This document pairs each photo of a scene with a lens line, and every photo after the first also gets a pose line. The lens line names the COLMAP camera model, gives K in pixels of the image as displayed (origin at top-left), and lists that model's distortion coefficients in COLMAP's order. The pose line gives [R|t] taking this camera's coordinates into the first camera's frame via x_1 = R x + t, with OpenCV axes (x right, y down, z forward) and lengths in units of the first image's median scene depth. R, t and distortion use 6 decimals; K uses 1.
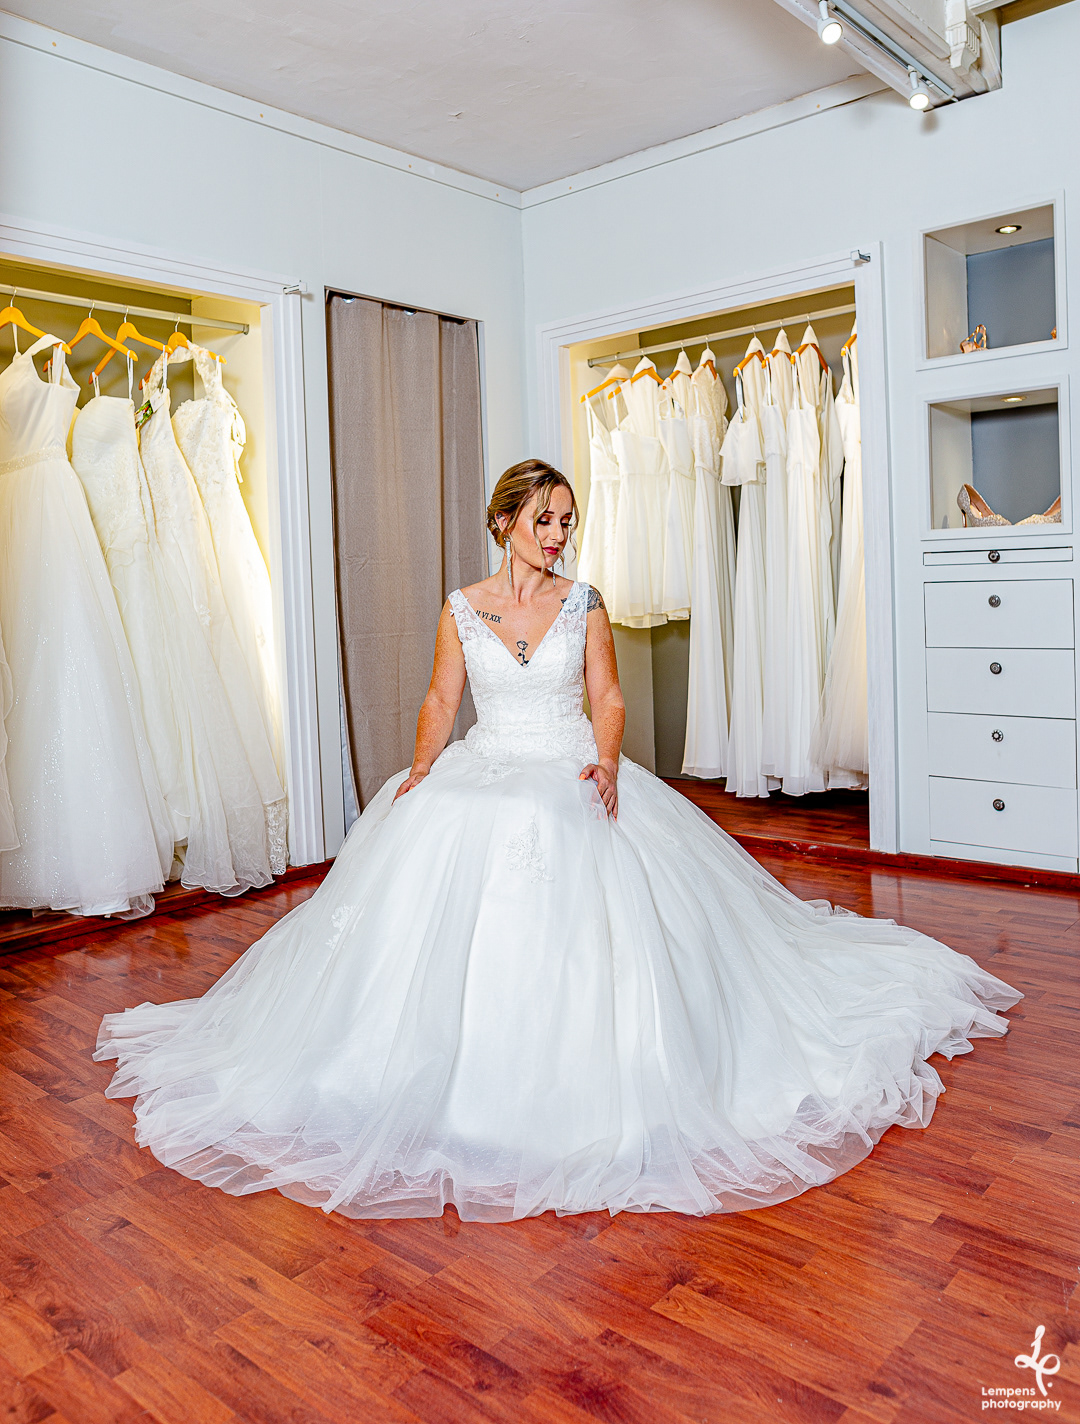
lens RADIAL K [[1133.9, 0, 537.3], [0, 1133.9, 613.4], [0, 0, 1]] dist [-0.063628, 0.069854]
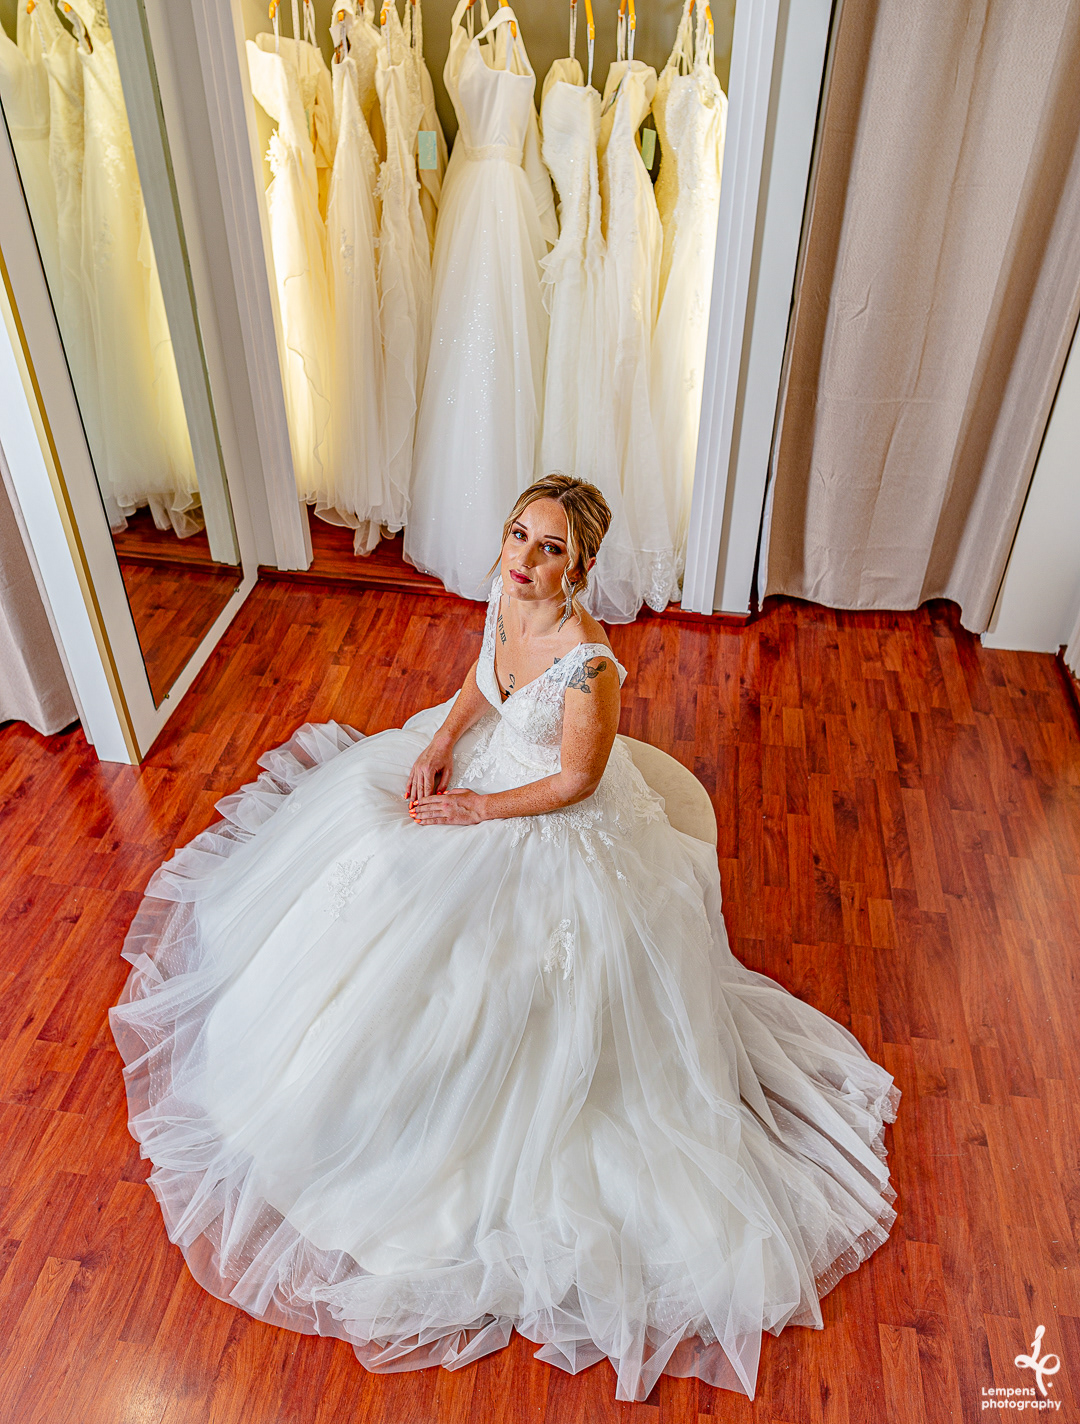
lens RADIAL K [[1133.9, 0, 537.3], [0, 1133.9, 613.4], [0, 0, 1]] dist [-0.063628, 0.069854]
pose [[0.537869, 0.530734, -0.654995, 0.622909], [-0.040468, 0.792313, 0.608771, -0.625172], [0.842056, -0.300933, 0.447639, 0.742510]]
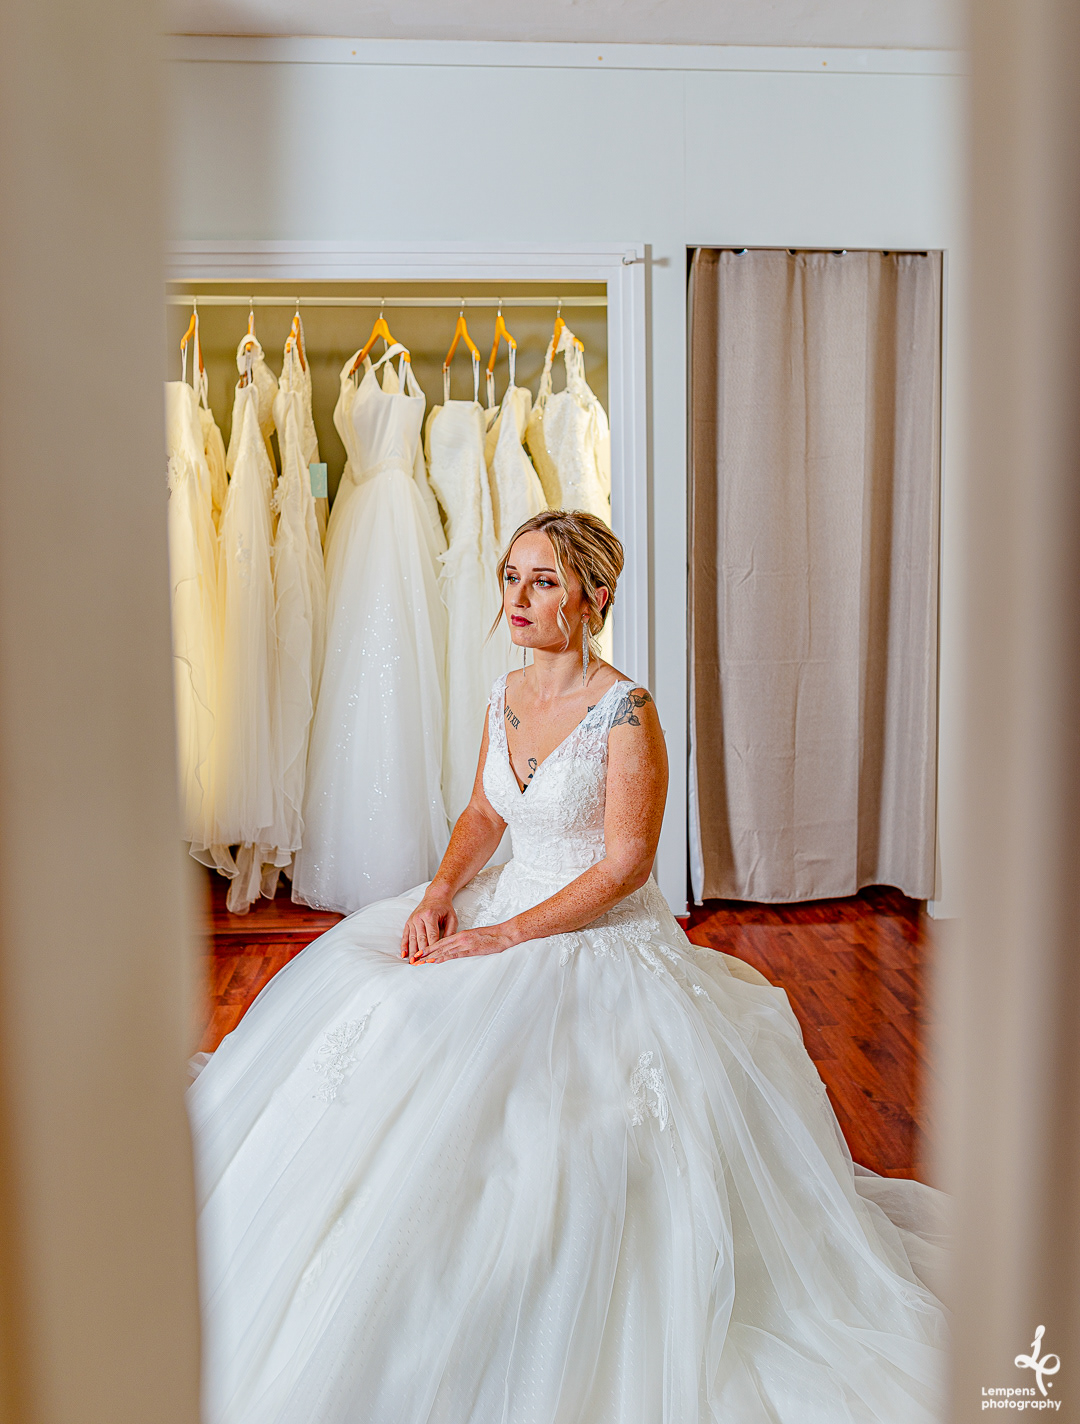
lens RADIAL K [[1133.9, 0, 537.3], [0, 1133.9, 613.4], [0, 0, 1]] dist [-0.063628, 0.069854]
pose [[0.712404, 0.083392, -0.696797, 0.573297], [-0.030318, 0.995645, 0.088161, -0.156206], [0.701114, -0.041681, 0.711830, 0.554224]]
